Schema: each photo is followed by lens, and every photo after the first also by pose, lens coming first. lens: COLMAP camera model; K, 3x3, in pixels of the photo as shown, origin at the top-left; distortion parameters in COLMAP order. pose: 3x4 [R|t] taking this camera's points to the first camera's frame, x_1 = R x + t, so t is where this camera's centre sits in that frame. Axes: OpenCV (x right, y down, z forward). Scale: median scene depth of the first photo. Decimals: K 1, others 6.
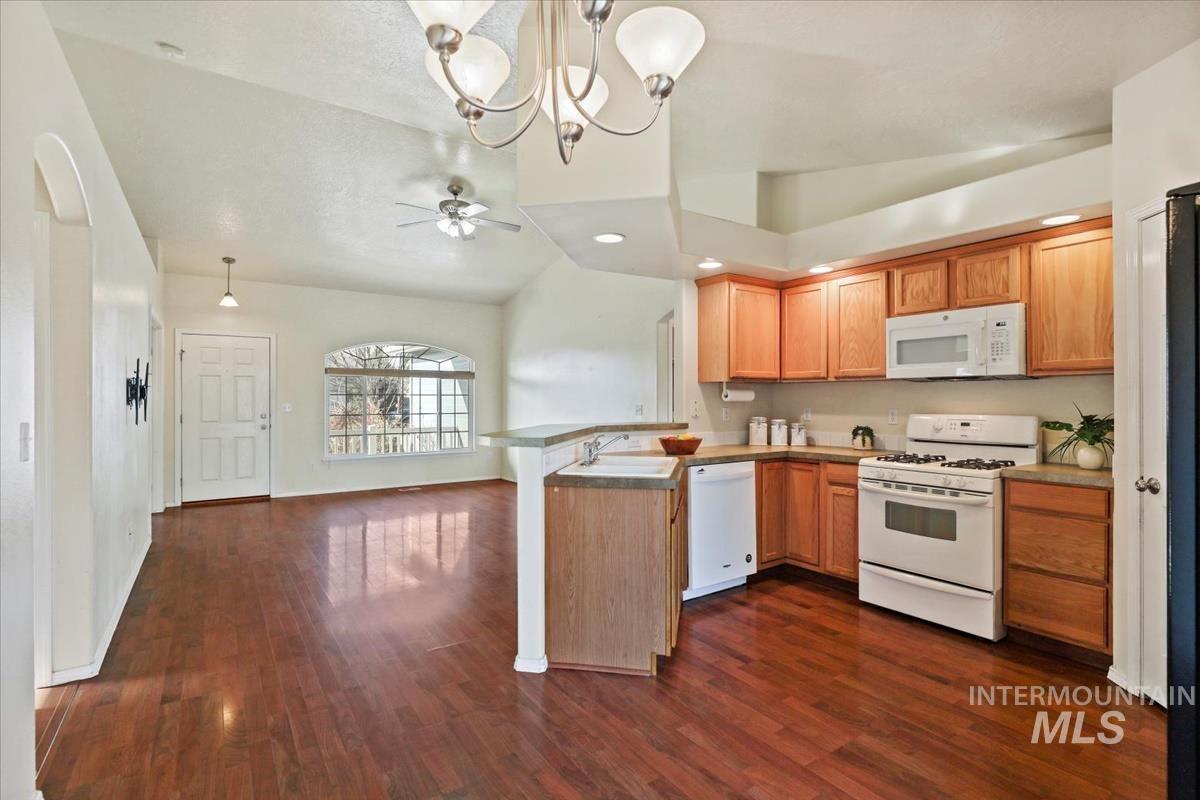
lens RADIAL K [[569.7, 0, 602.7], [0, 569.7, 397.1], [0, 0, 1]] dist [-0.005071, 0.000515]
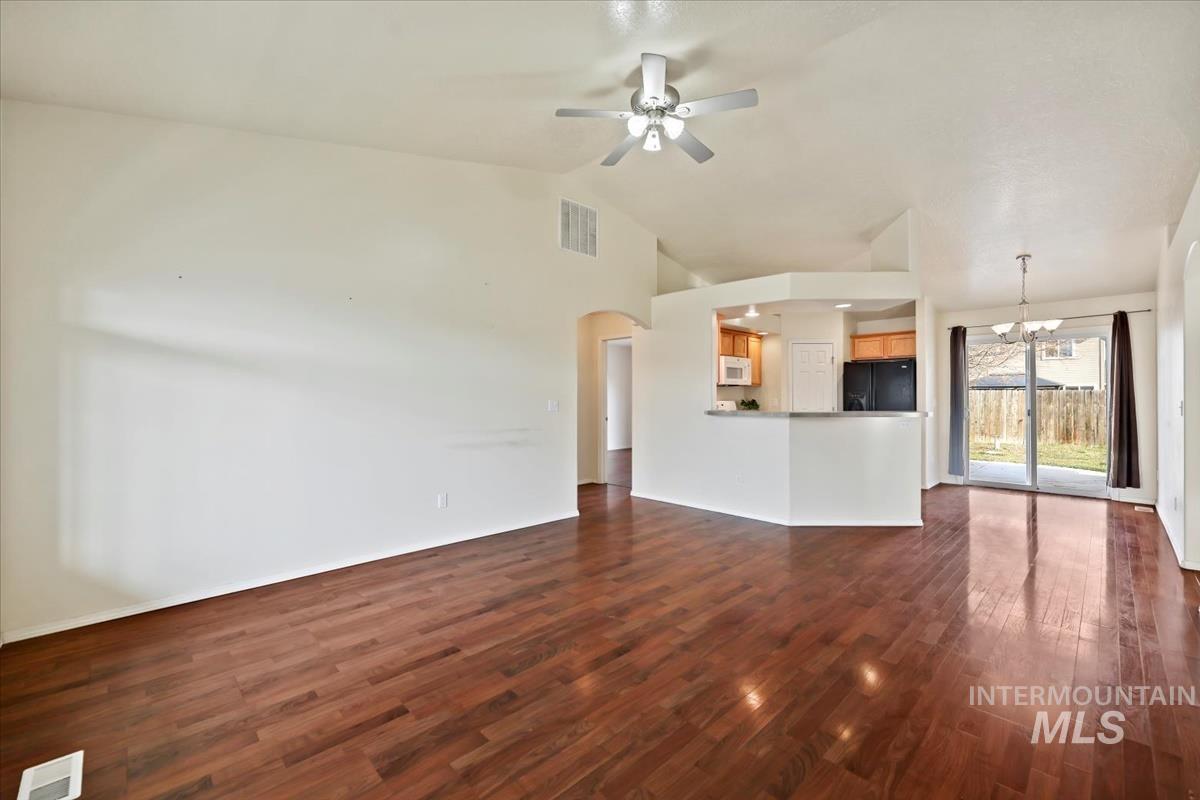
lens RADIAL K [[488.1, 0, 605.2], [0, 488.1, 395.3], [0, 0, 1]] dist [-0.000480, -0.000451]
pose [[-0.165422, 0.003126, 0.986218, -1.313284], [-0.000431, 0.999995, -0.003242, 0.014949], [-0.986223, -0.000961, -0.165420, 1.871462]]
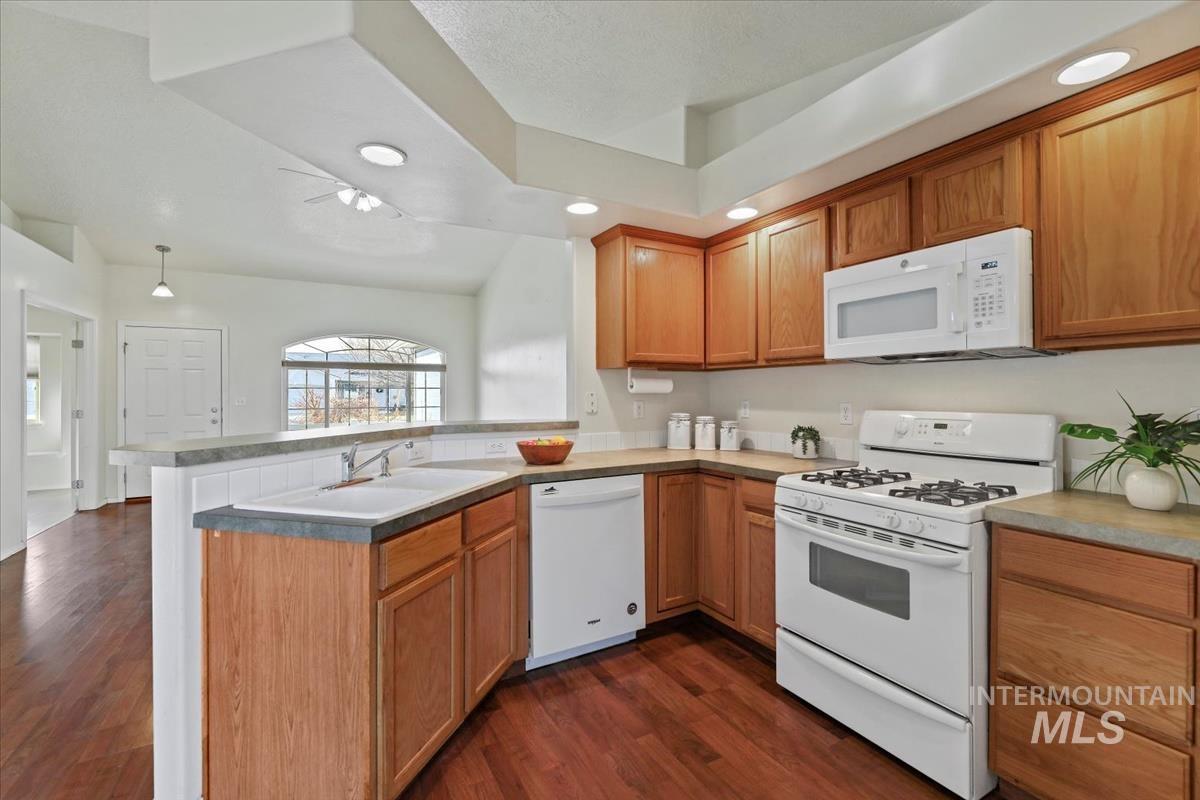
lens RADIAL K [[516.7, 0, 600.9], [0, 516.7, 390.7], [0, 0, 1]] dist [-0.003820, -0.000108]
pose [[0.995835, -0.003154, -0.091119, 0.306766], [0.003153, 0.999995, -0.000147, 0.005289], [0.091119, -0.000141, 0.995840, 0.374618]]
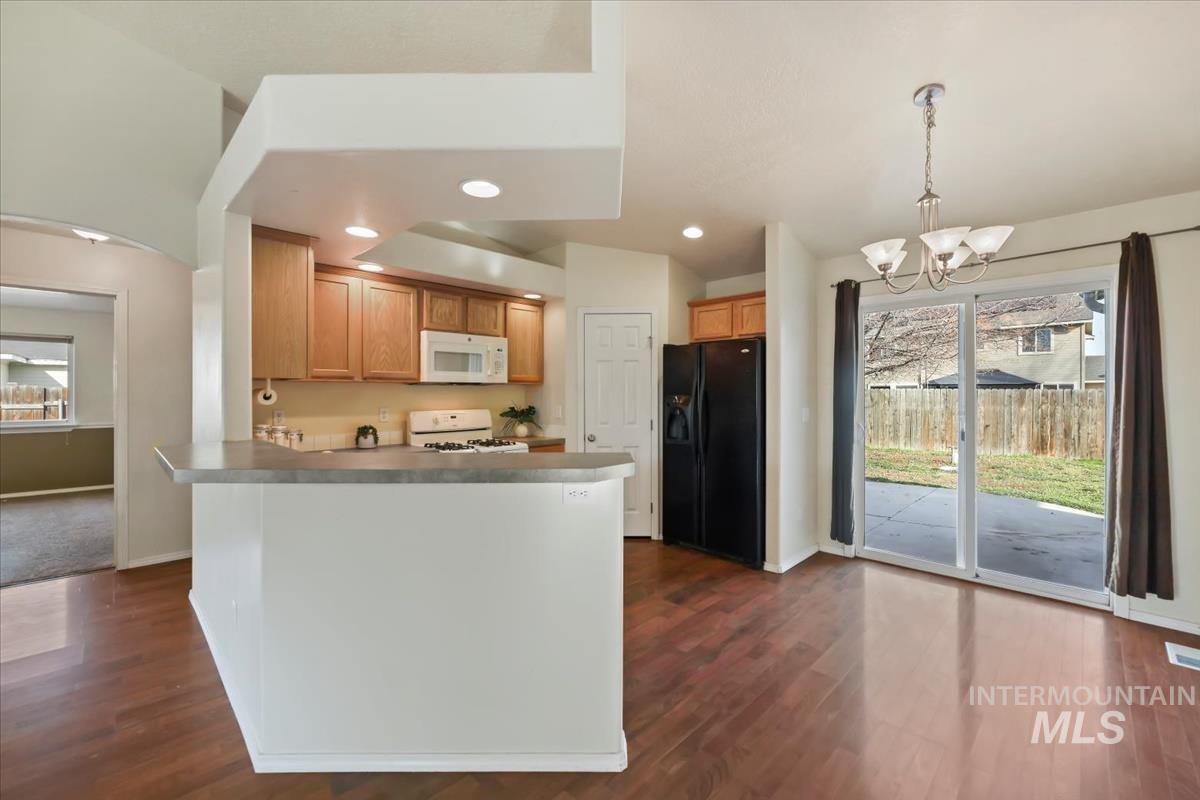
lens RADIAL K [[488.1, 0, 603.7], [0, 488.1, 394.3], [0, 0, 1]] dist [-0.000480, -0.000451]
pose [[-0.186115, -0.001864, 0.982526, -0.603154], [-0.002230, 0.999996, 0.001475, -0.009809], [-0.982525, -0.001916, -0.186119, 0.893120]]
